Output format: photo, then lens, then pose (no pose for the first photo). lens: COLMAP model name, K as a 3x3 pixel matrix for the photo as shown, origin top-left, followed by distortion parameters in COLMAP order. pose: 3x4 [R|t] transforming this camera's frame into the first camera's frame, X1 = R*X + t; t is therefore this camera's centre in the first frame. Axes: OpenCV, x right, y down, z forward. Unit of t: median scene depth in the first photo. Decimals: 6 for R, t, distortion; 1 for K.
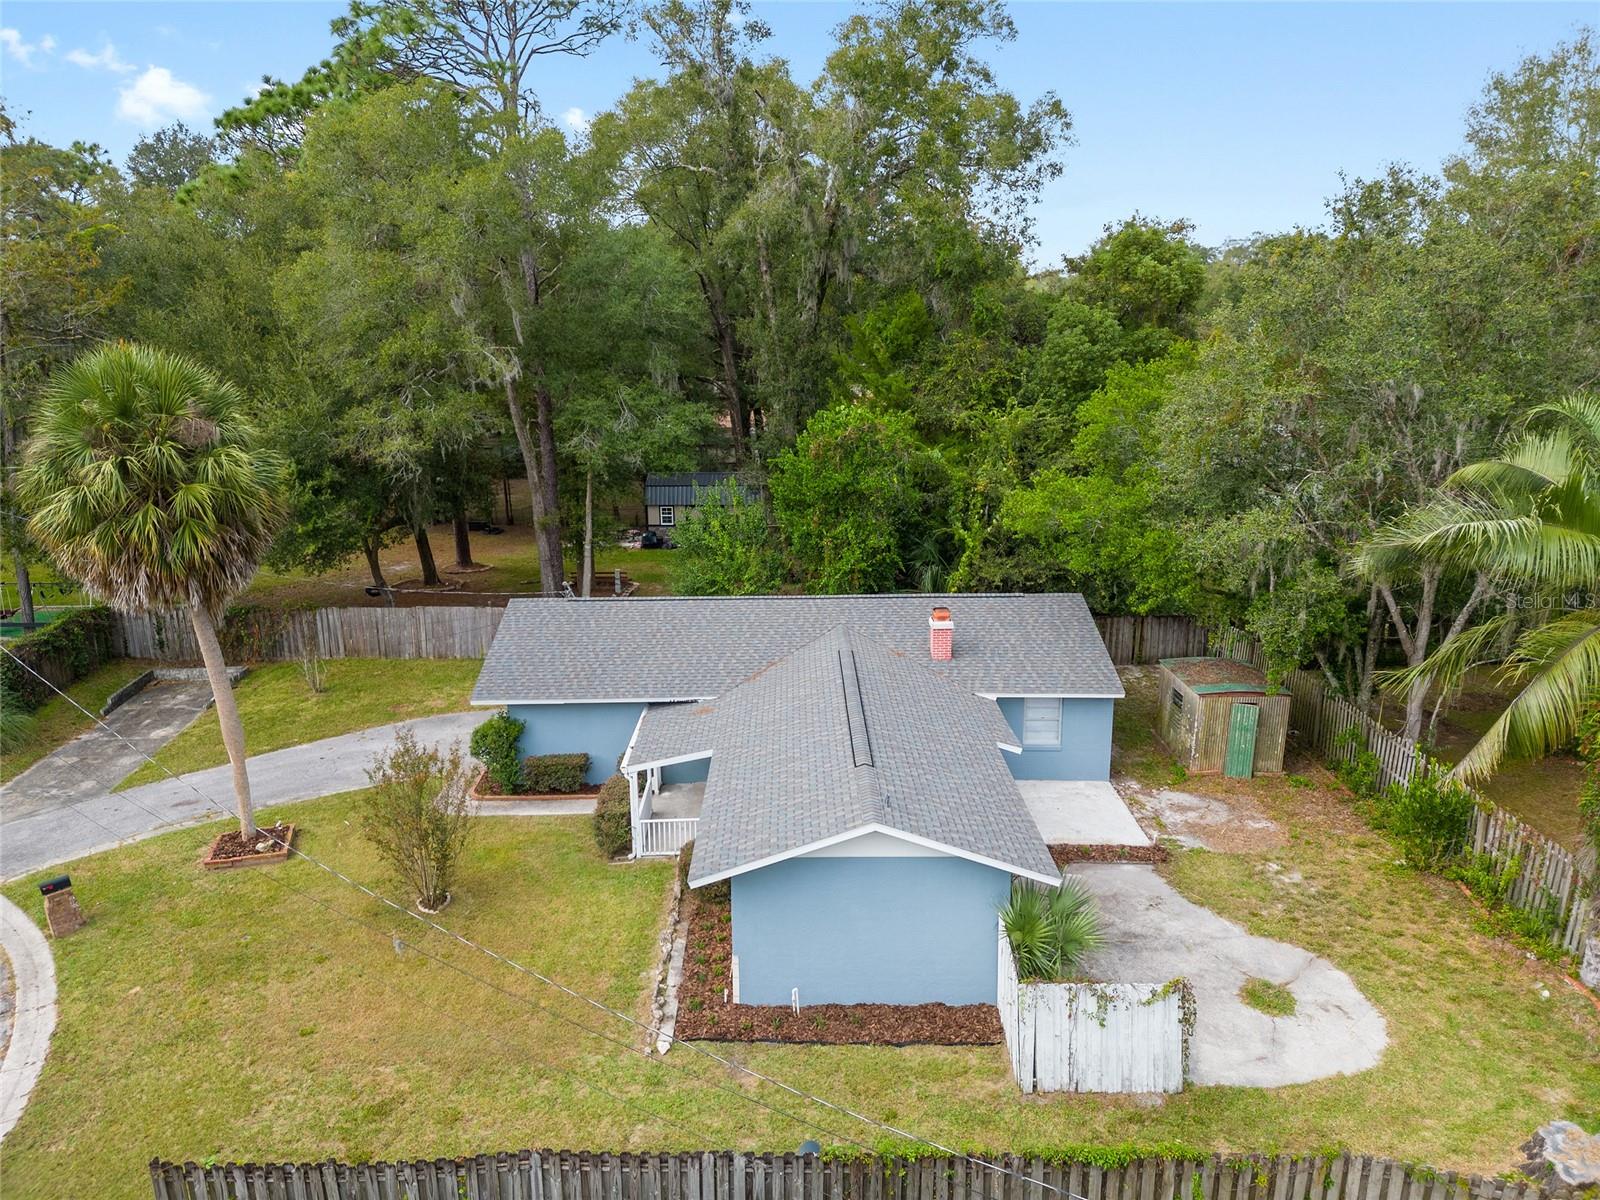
lens RADIAL K [[1124.4, 0, 794.9], [0, 1124.4, 601.9], [0, 0, 1]] dist [0.028051, -0.015110]
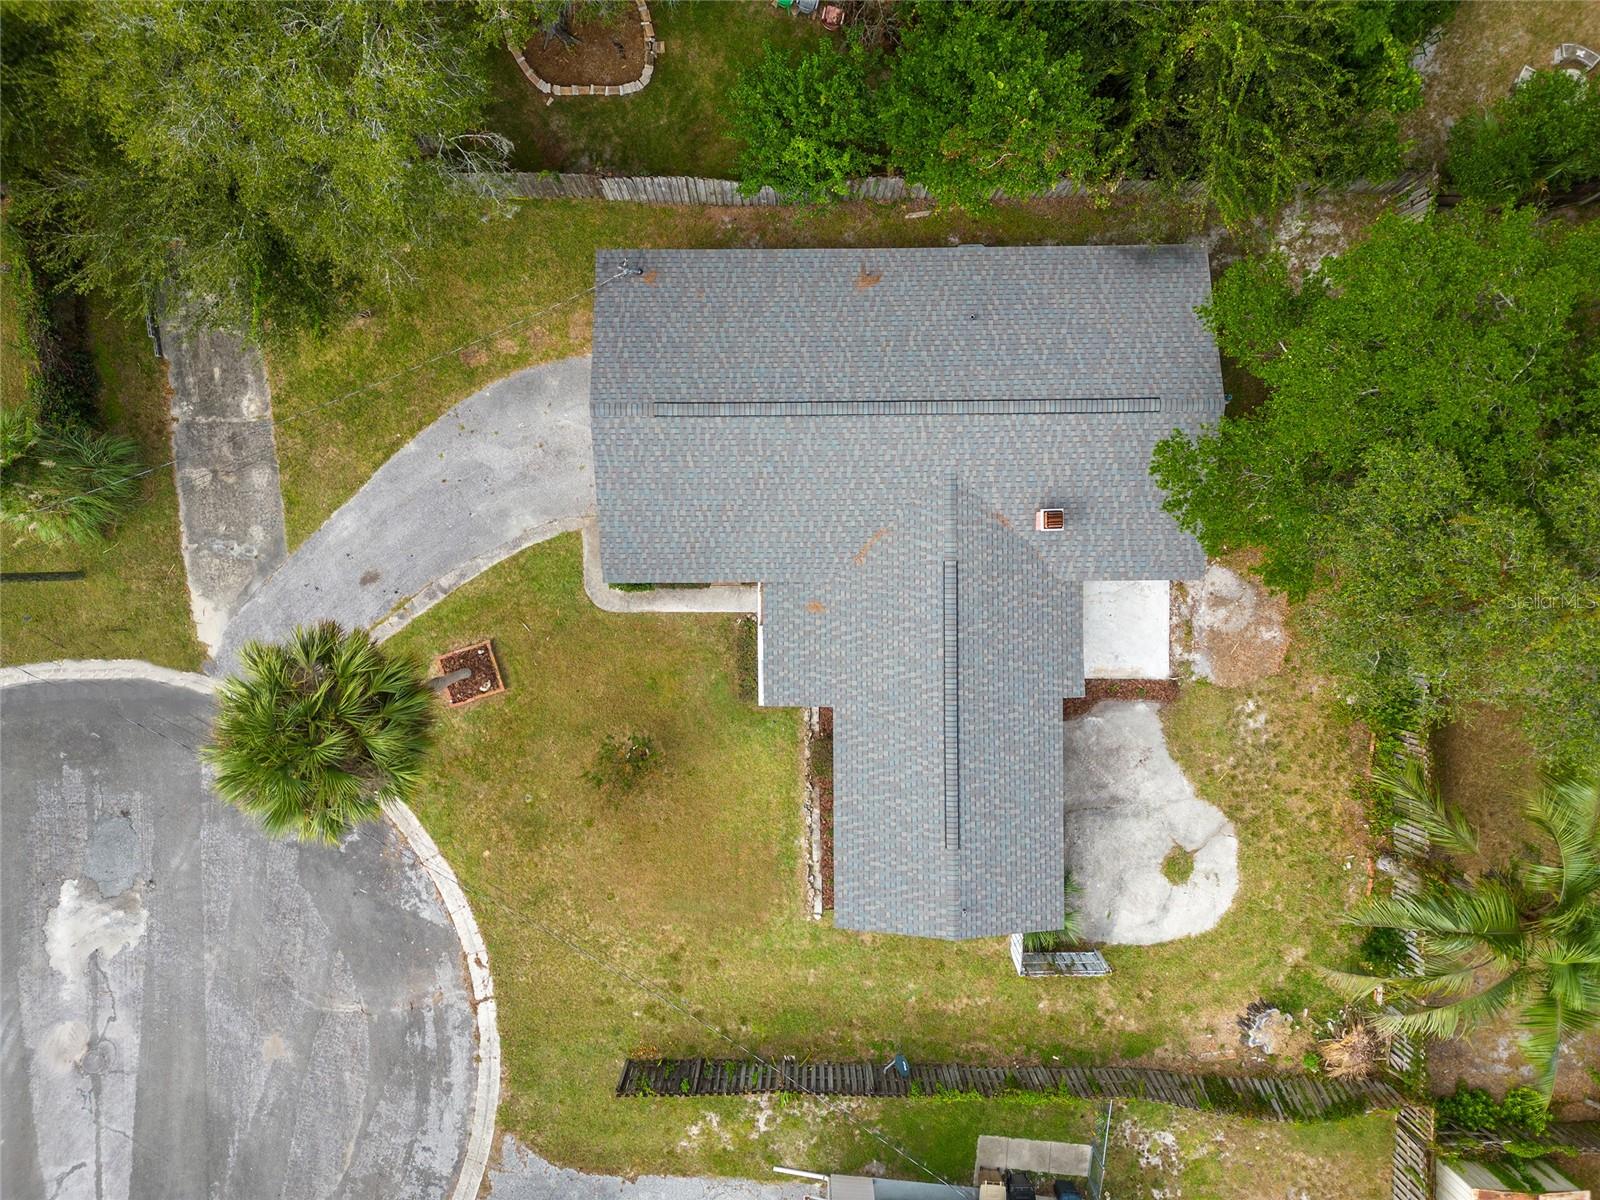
lens RADIAL K [[1124.4, 0, 808.4], [0, 1124.4, 605.2], [0, 0, 1]] dist [0.028051, -0.015110]
pose [[0.999995, -0.002881, -0.001480, -0.093521], [0.002068, 0.216233, 0.976340, -1.064470], [-0.002493, -0.976338, 0.216237, 0.807284]]
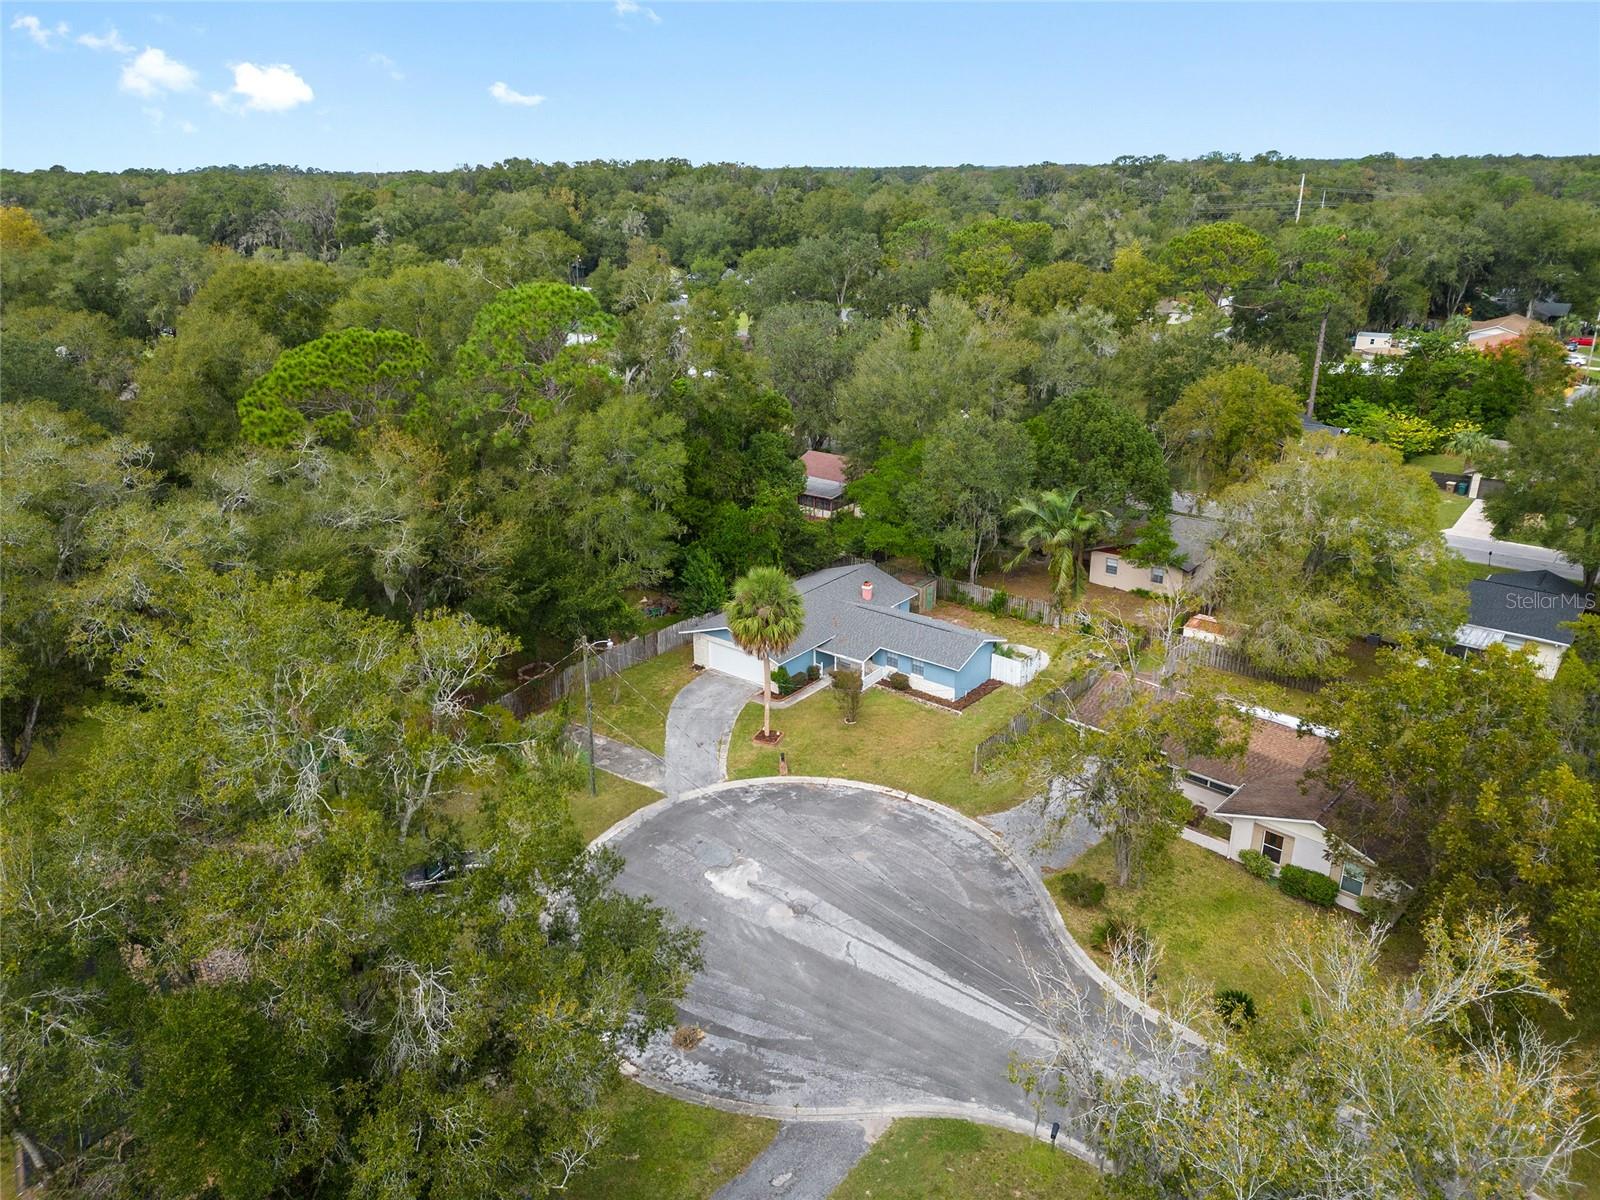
lens RADIAL K [[1124.4, 0, 798.4], [0, 1124.4, 597.6], [0, 0, 1]] dist [0.028051, -0.015110]
pose [[0.626714, -0.274590, 0.729266, -2.284465], [0.192568, 0.961406, 0.196509, -0.606502], [-0.755080, 0.017278, 0.655404, -0.786152]]
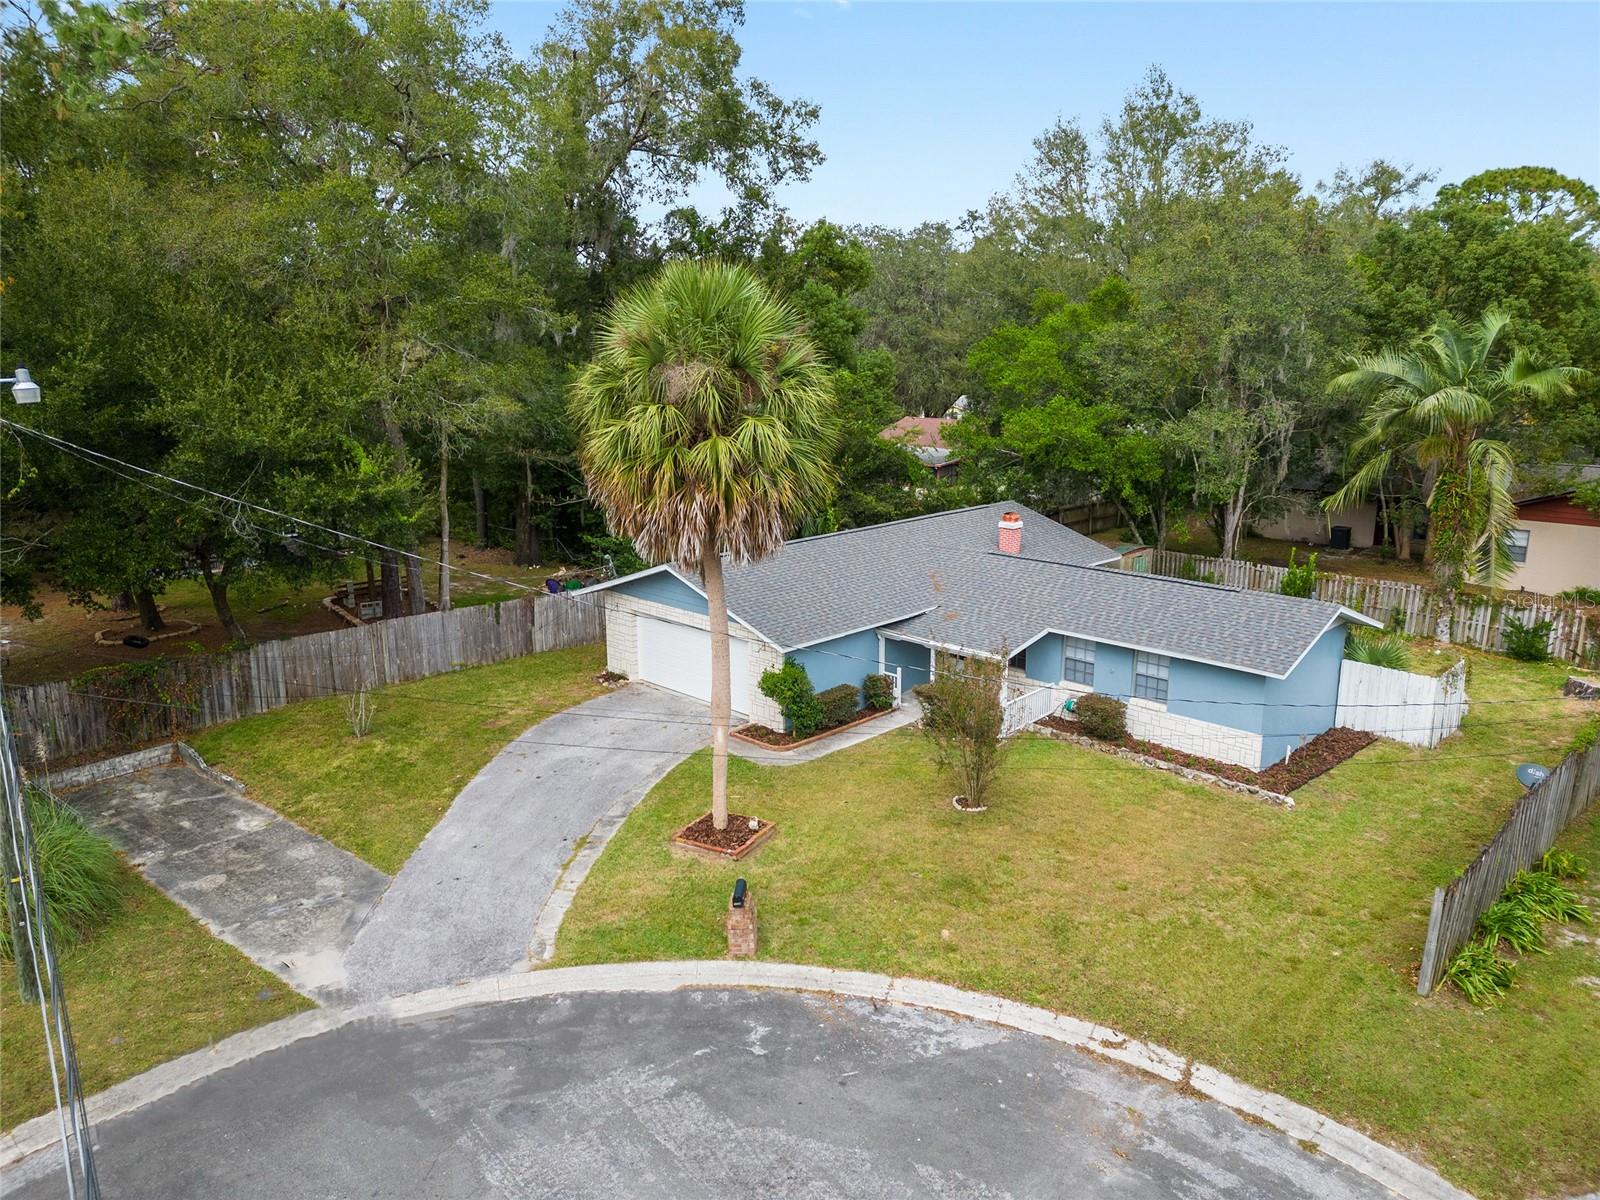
lens RADIAL K [[1124.4, 0, 795.2], [0, 1124.4, 600.8], [0, 0, 1]] dist [0.028051, -0.015110]
pose [[0.706807, -0.156823, 0.689804, -1.033128], [0.169709, 0.984232, 0.049867, -0.000311], [-0.686747, 0.081820, 0.722277, 0.310799]]
